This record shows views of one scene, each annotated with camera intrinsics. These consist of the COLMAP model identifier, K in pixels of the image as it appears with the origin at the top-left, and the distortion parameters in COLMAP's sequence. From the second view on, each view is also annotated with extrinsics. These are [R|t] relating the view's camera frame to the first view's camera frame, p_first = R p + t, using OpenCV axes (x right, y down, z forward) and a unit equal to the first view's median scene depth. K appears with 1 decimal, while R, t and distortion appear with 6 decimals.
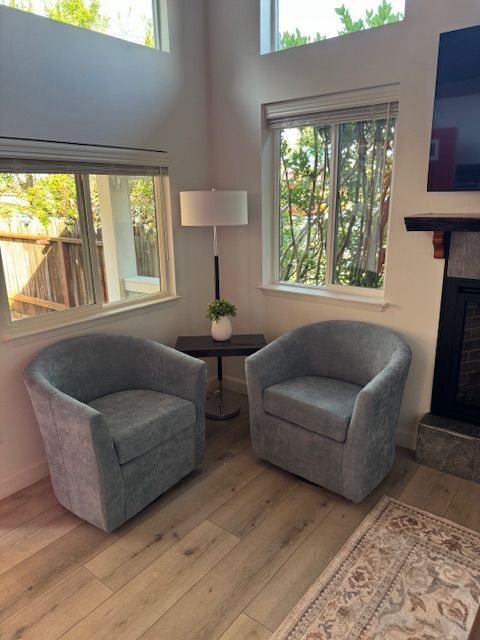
lens RADIAL K [[455.5, 0, 238.5], [0, 455.5, 316.5], [0, 0, 1]] dist [0.075388, -0.077730]
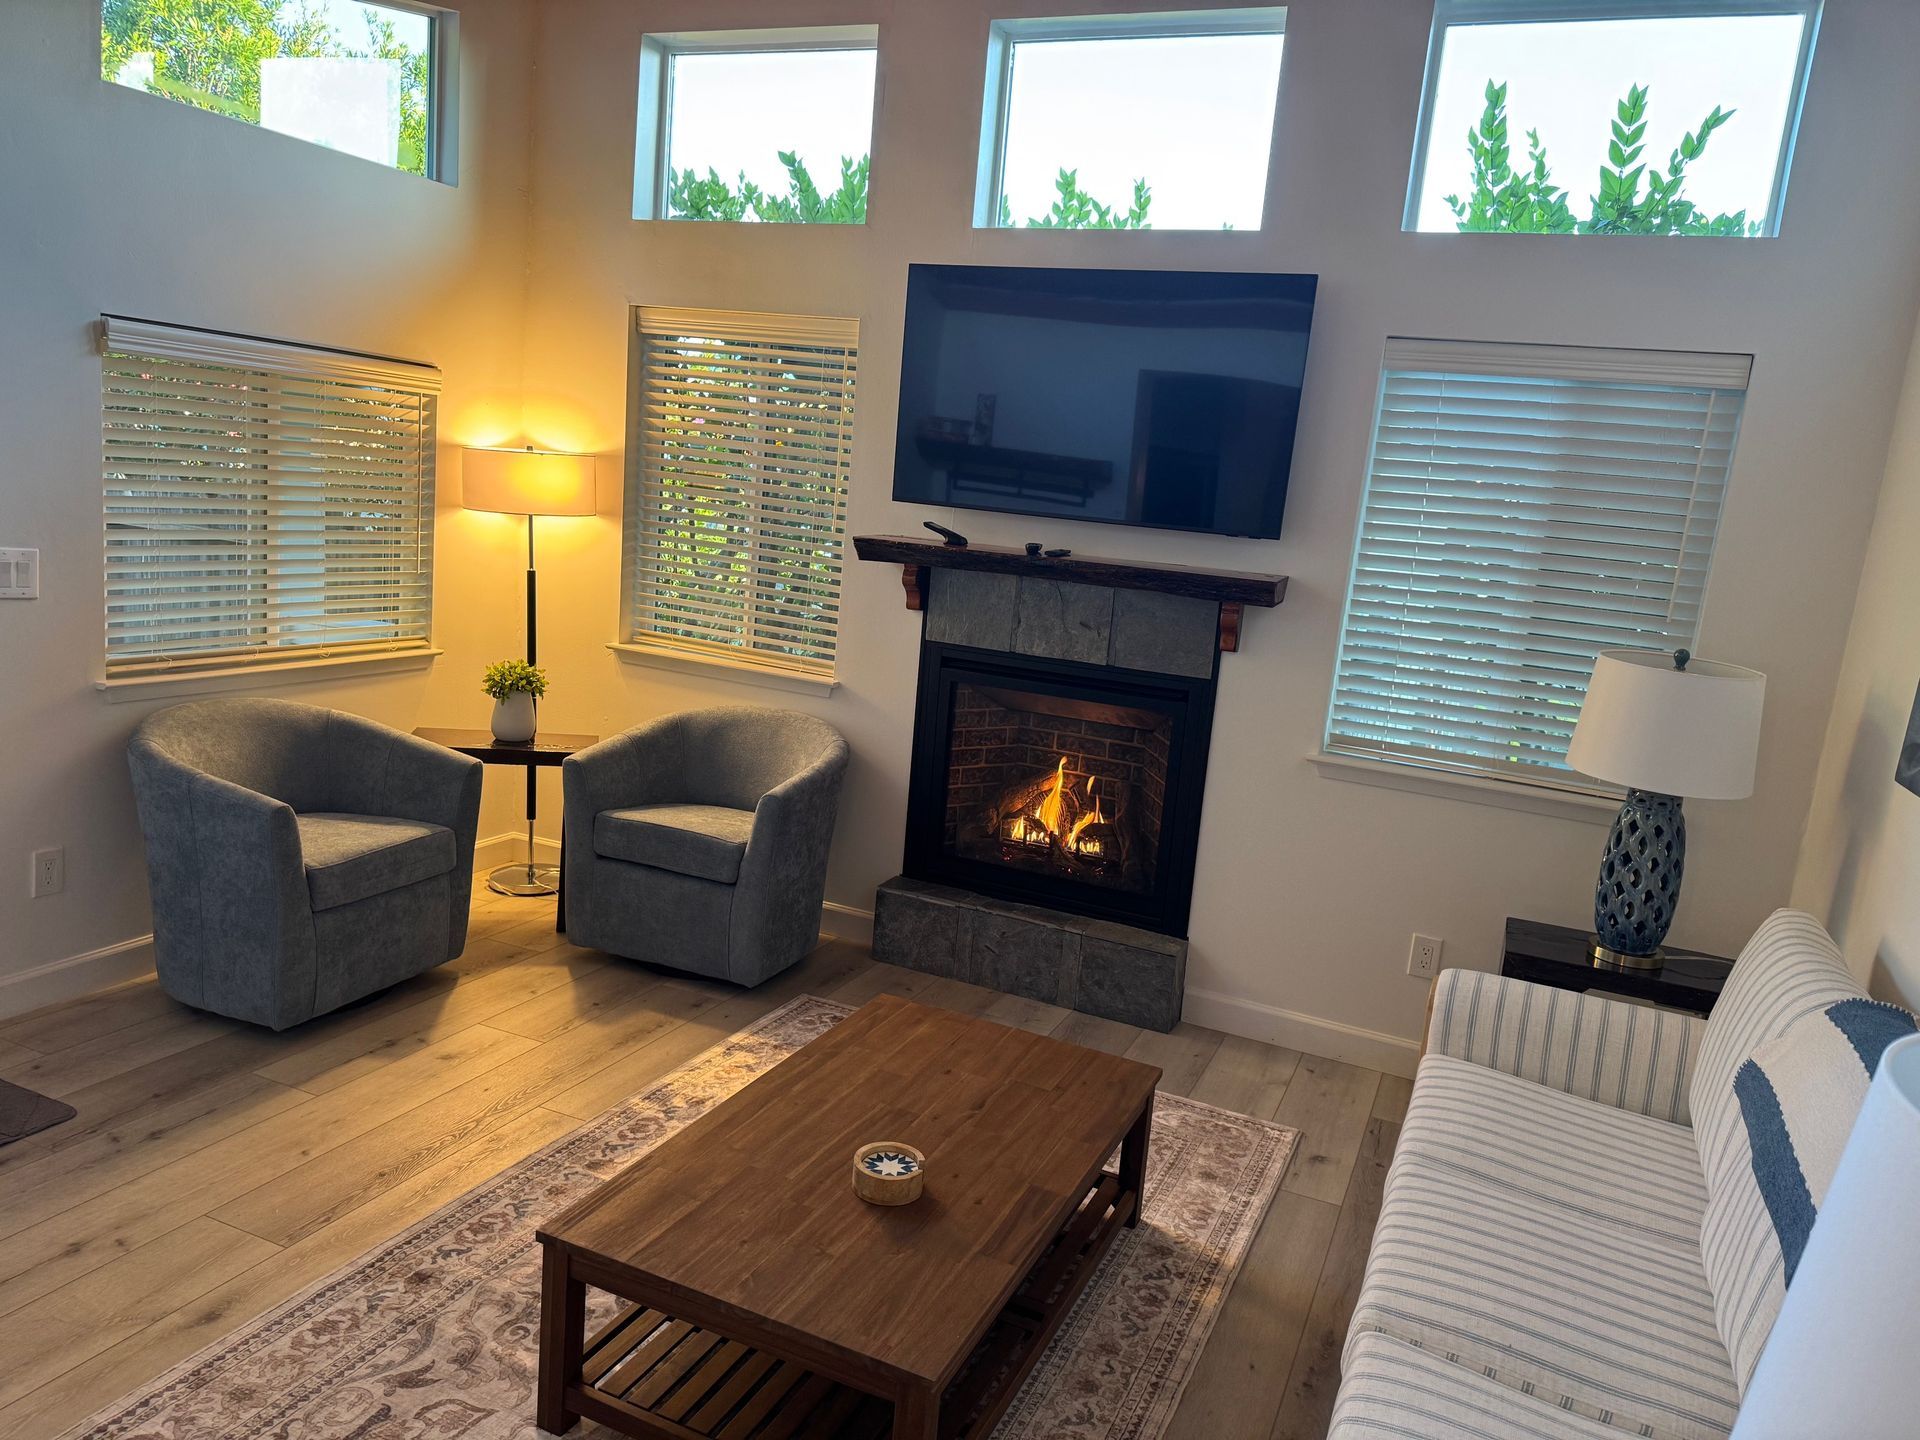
lens RADIAL K [[1366.5, 0, 963.3], [0, 1366.5, 735.4], [0, 0, 1]] dist [0.075388, -0.077730]
pose [[0.961048, 0.053543, 0.271145, 0.014011], [-0.035903, 0.996928, -0.069608, 0.165186], [-0.274039, 0.057162, 0.960018, -0.752784]]
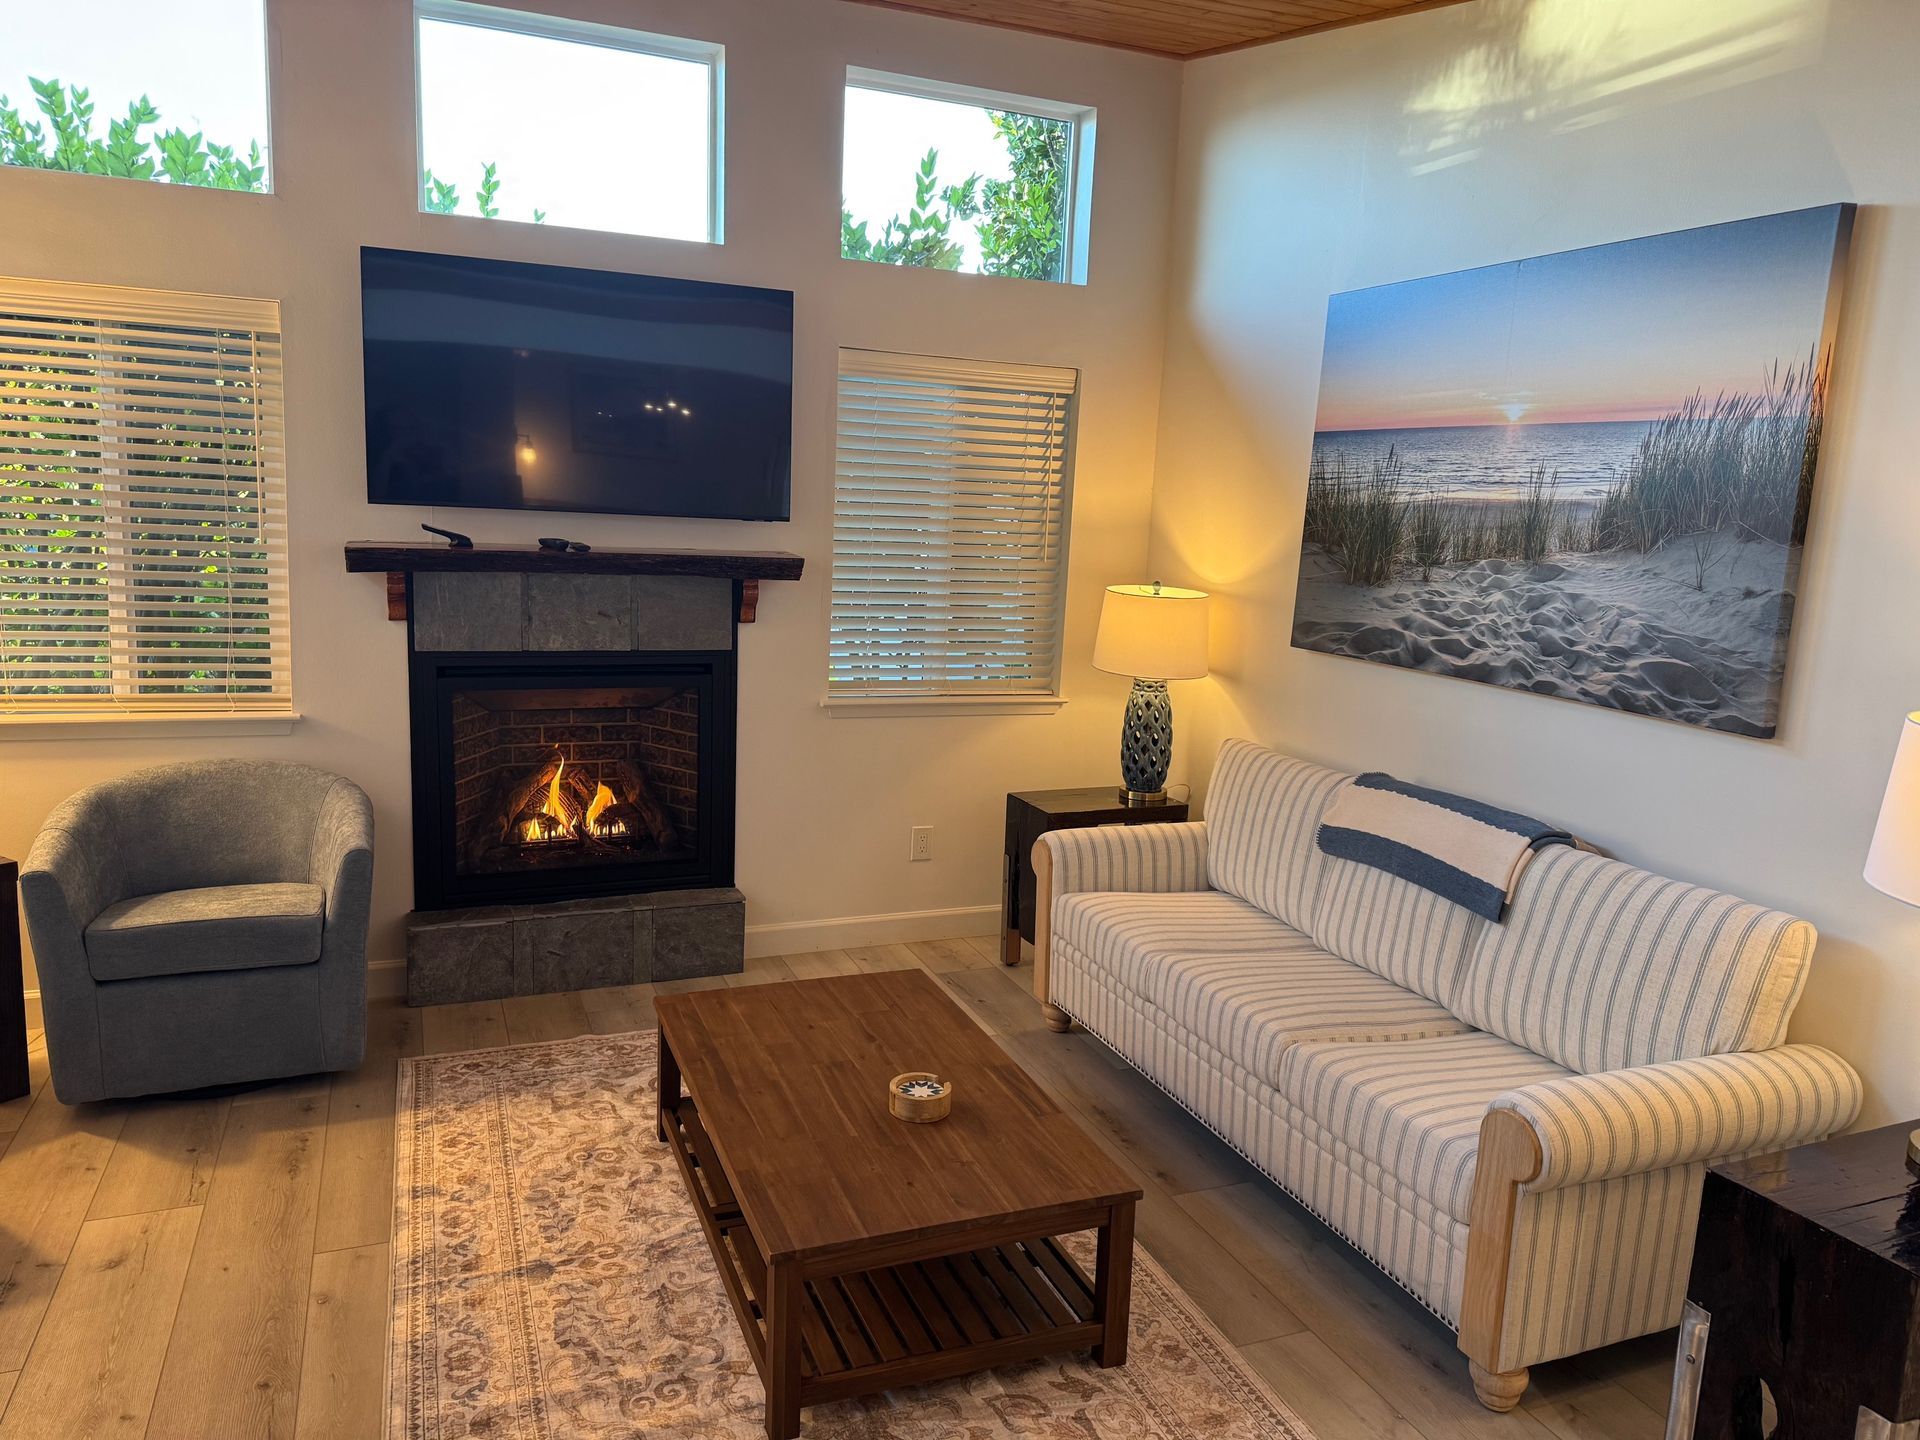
lens RADIAL K [[1366.5, 0, 977.1], [0, 1366.5, 718.2], [0, 0, 1]] dist [0.075388, -0.077730]
pose [[0.484842, -0.102829, 0.868536, -0.695533], [0.182509, 0.983097, 0.014510, 0.094859], [-0.855347, 0.151480, 0.495414, -0.415558]]
